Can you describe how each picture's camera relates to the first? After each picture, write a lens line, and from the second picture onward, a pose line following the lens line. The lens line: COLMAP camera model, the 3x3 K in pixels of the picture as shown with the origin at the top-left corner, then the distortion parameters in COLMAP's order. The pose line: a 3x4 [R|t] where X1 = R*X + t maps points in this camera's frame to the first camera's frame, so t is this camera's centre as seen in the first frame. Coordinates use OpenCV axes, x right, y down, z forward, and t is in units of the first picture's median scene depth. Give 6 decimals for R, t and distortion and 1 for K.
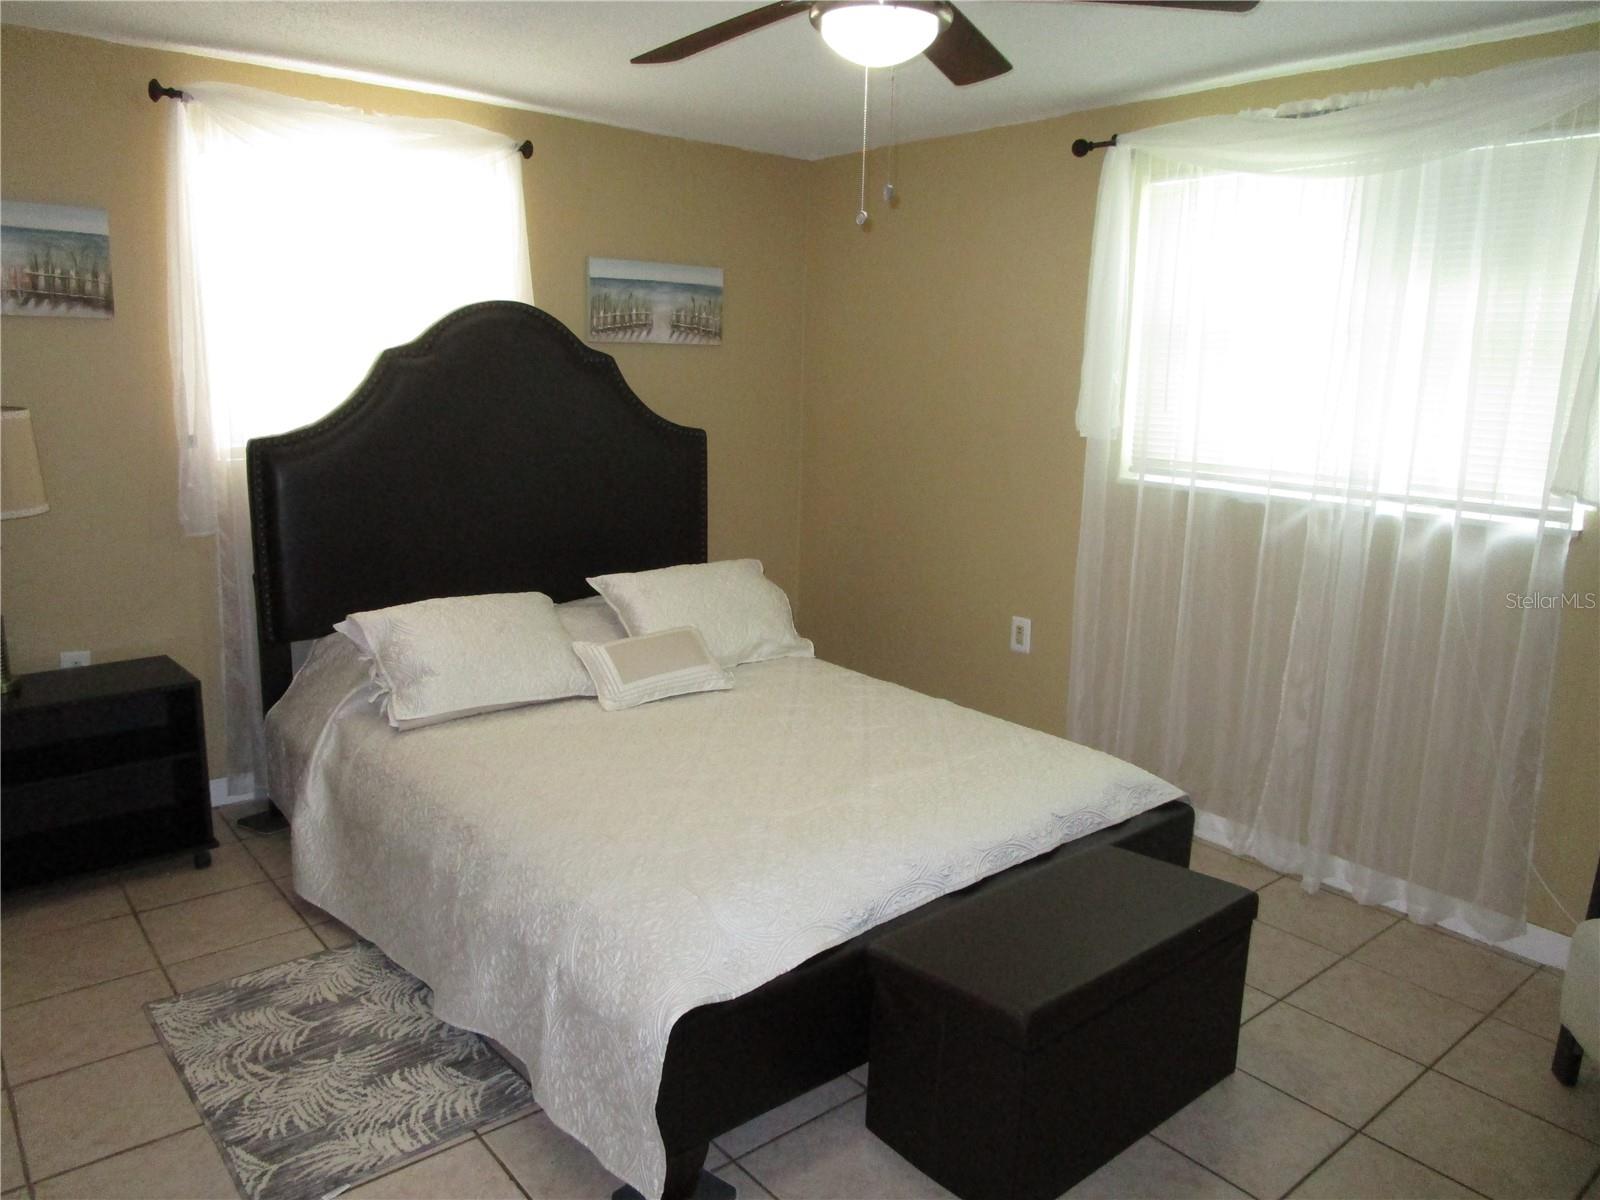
lens RADIAL K [[1133.7, 0, 800.0], [0, 1133.7, 600.0], [0, 0, 1]] dist [-0.033791, 0.006998]
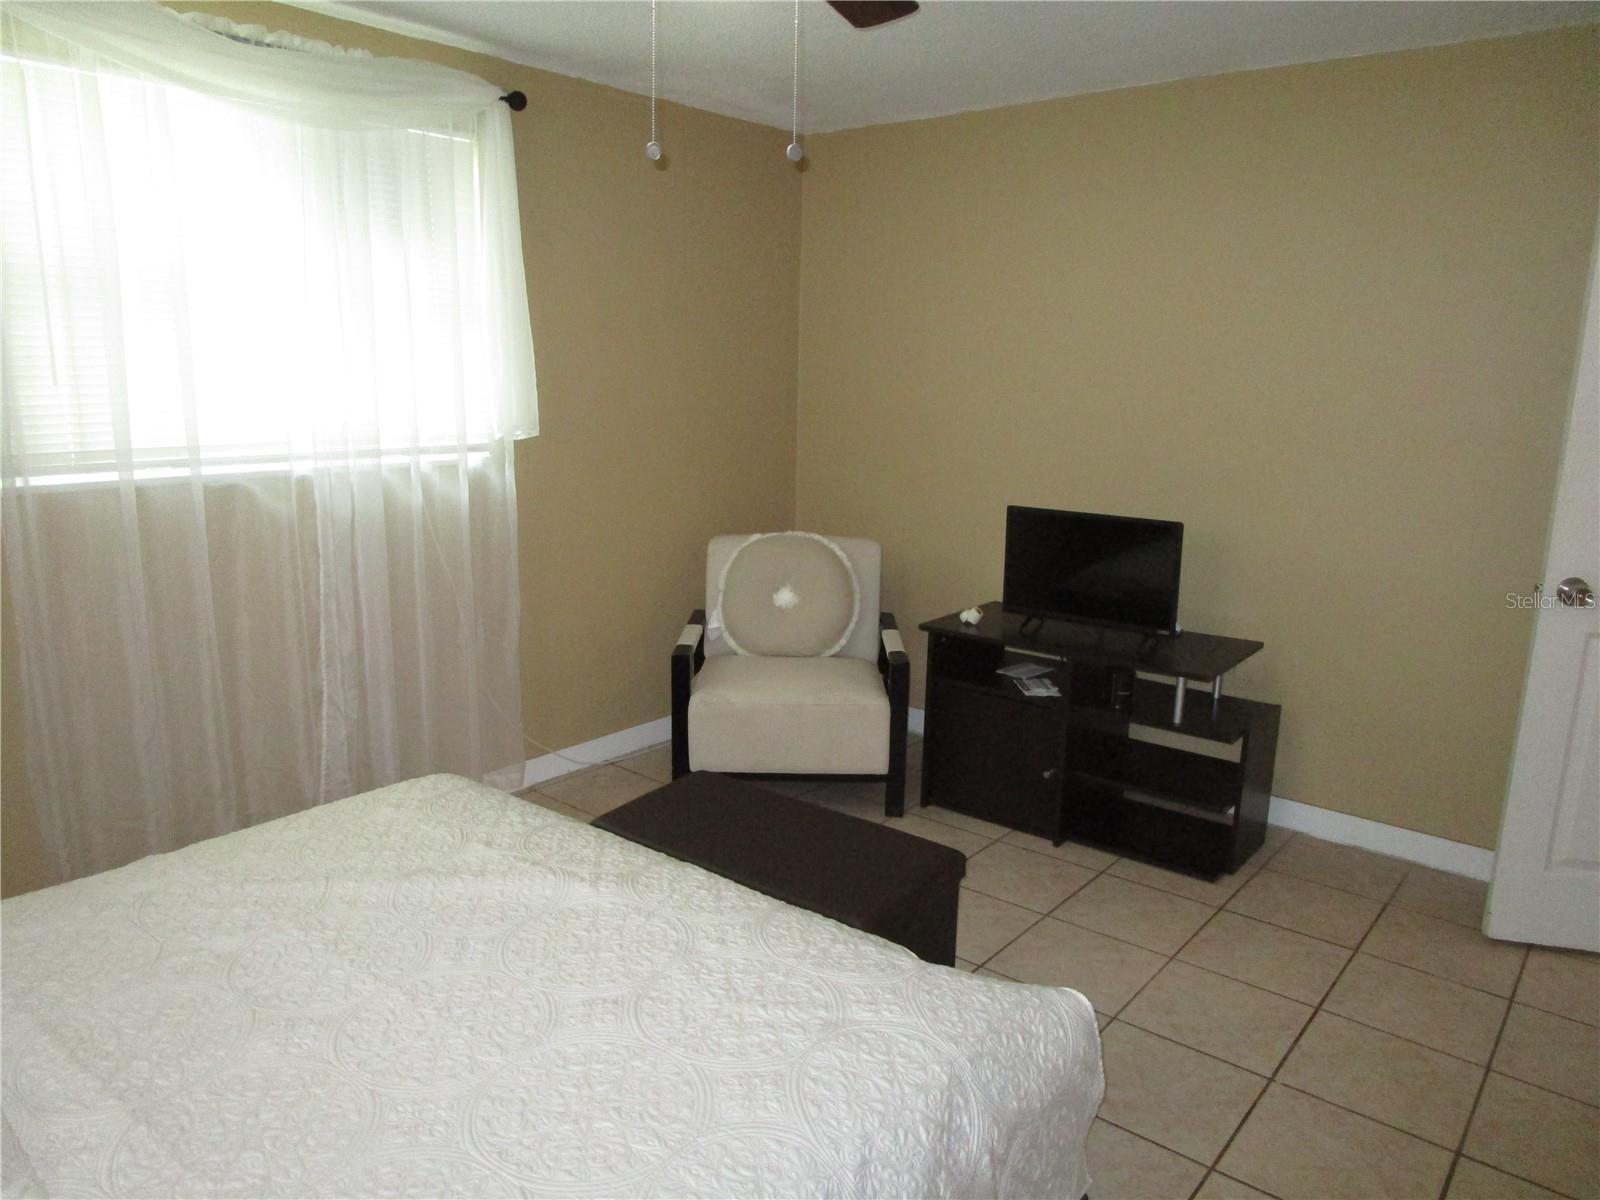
lens RADIAL K [[1133.7, 0, 800.0], [0, 1133.7, 600.0], [0, 0, 1]] dist [-0.033791, 0.006998]
pose [[-0.194843, -0.233109, 0.952731, -0.558892], [0.172222, 0.948125, 0.267204, -0.168749], [-0.965596, 0.216144, -0.144589, 0.775543]]
